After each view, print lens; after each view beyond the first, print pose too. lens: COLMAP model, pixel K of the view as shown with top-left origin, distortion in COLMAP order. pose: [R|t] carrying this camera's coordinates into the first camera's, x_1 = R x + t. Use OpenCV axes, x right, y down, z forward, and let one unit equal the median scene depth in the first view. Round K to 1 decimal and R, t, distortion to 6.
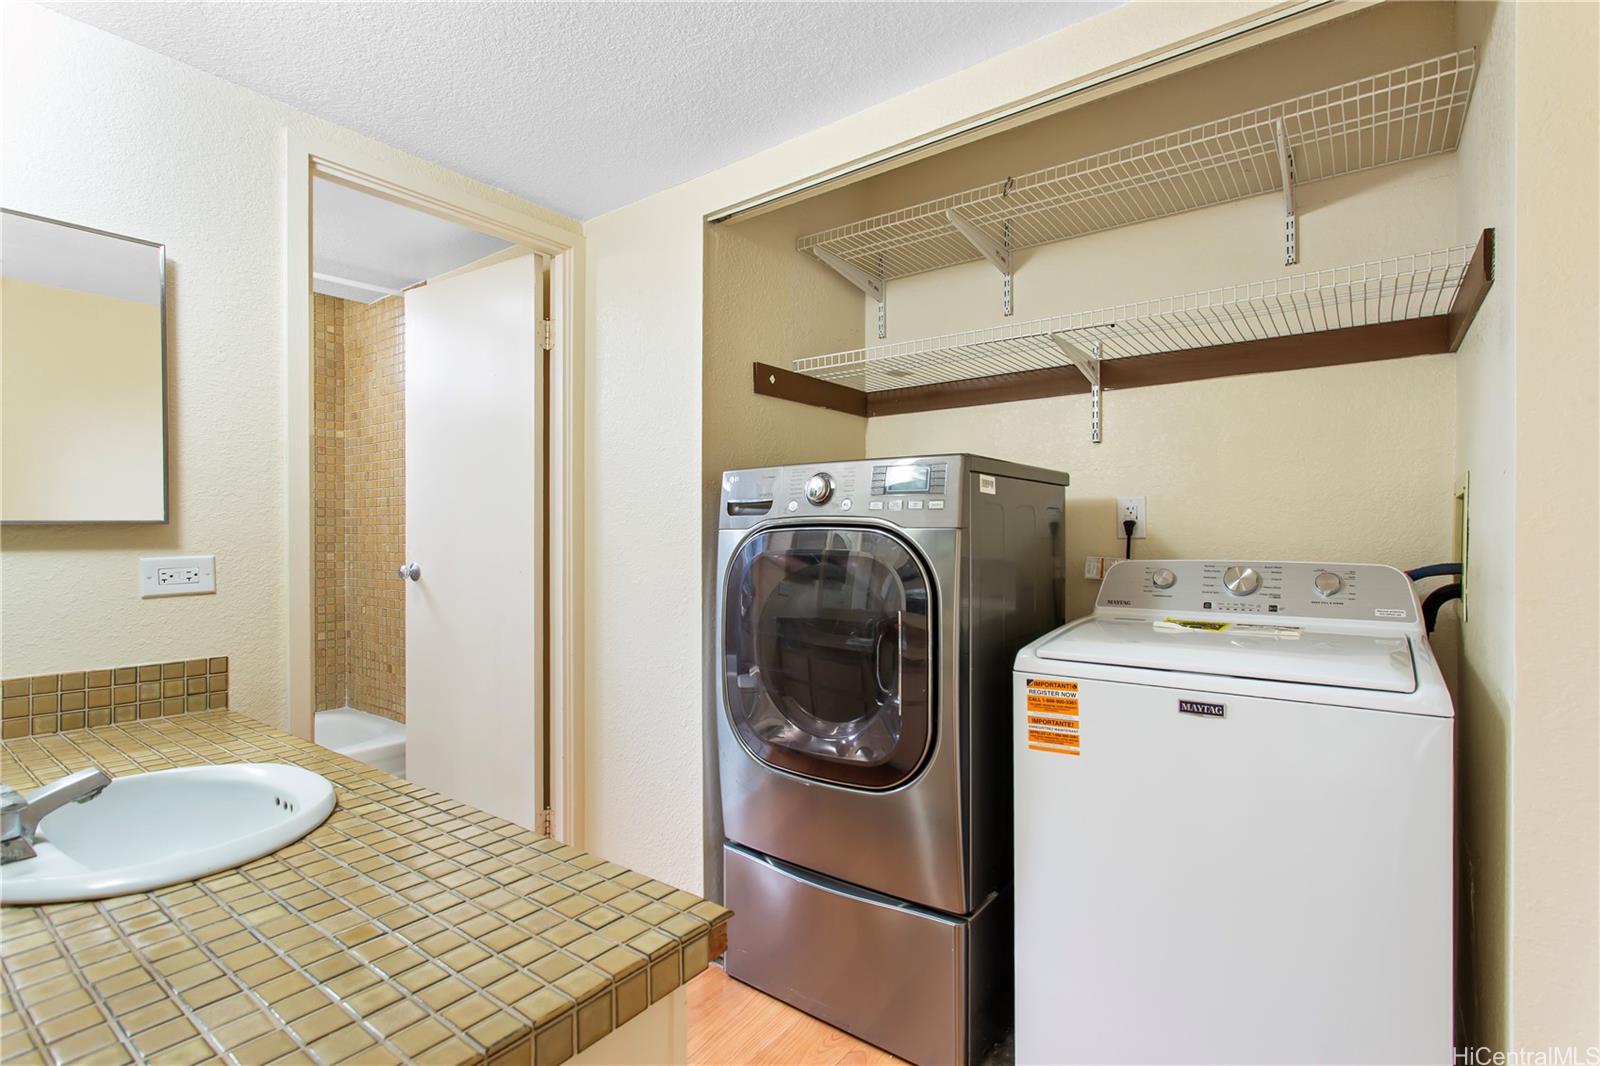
lens RADIAL K [[760.3, 0, 803.9], [0, 760.3, 527.4], [0, 0, 1]] dist [-0.002471, 0.000475]
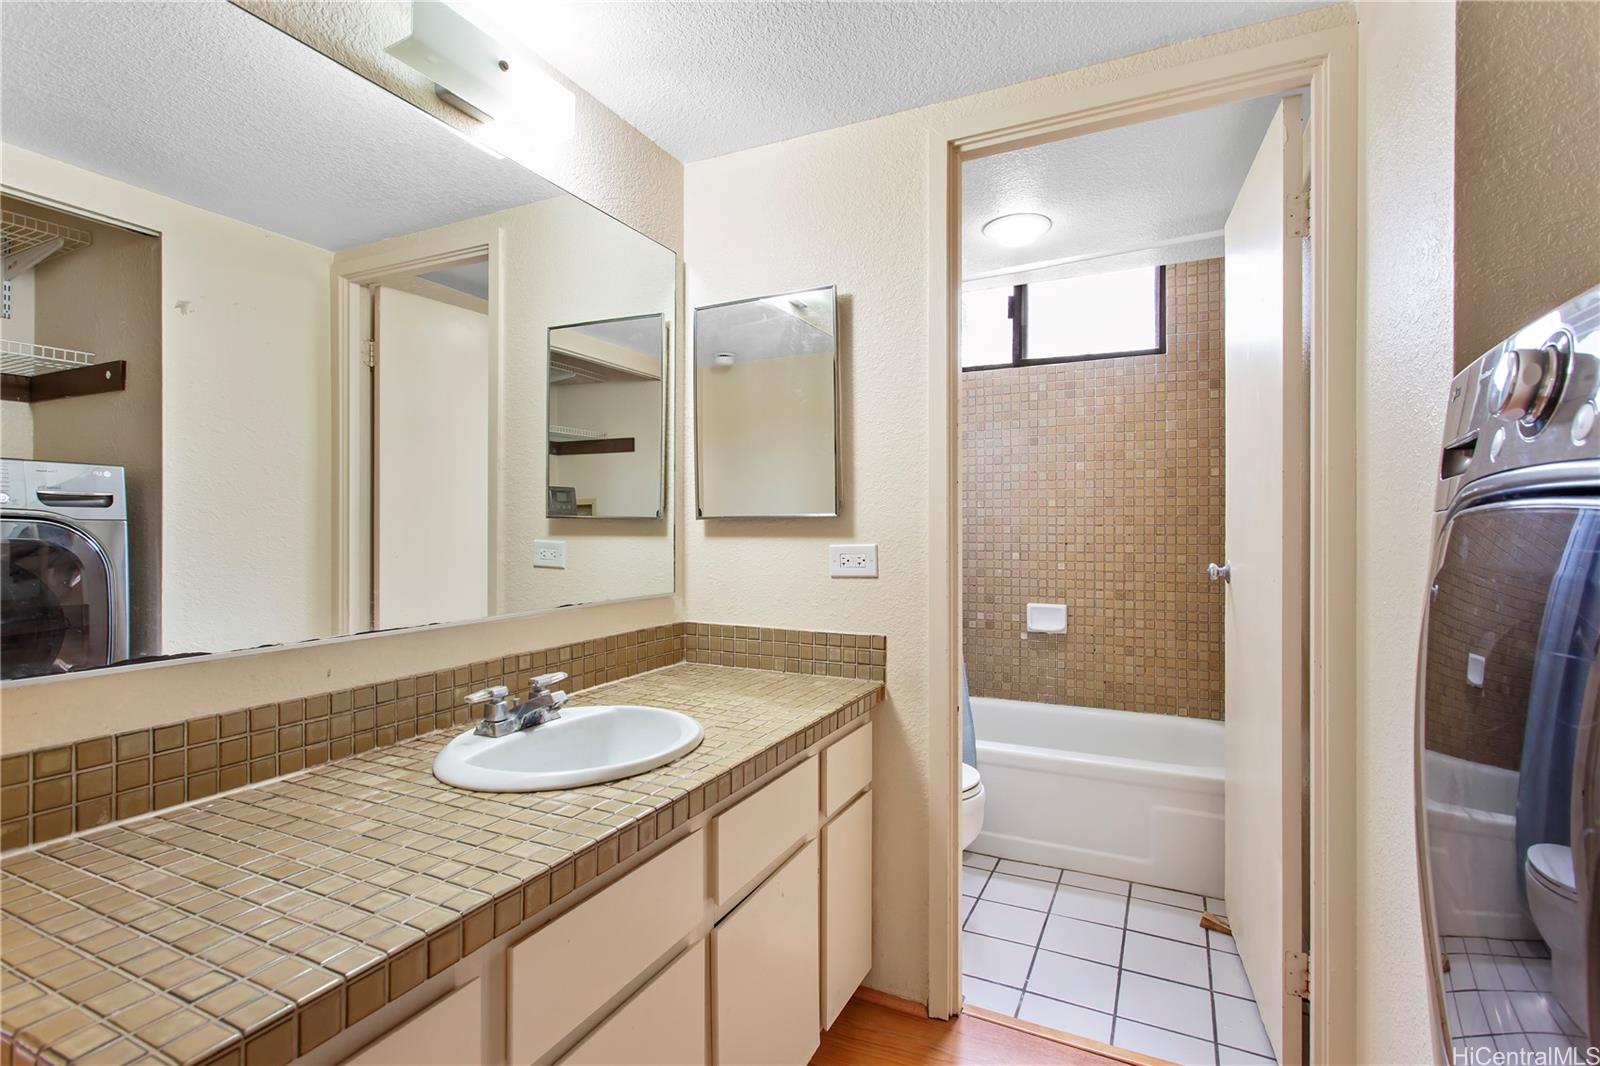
lens RADIAL K [[760.3, 0, 803.9], [0, 760.3, 527.4], [0, 0, 1]] dist [-0.002471, 0.000475]
pose [[0.198996, 0.005075, -0.979987, 0.476353], [0.006968, 0.999954, 0.006594, 0.005368], [0.979975, -0.008140, 0.198952, 1.037267]]
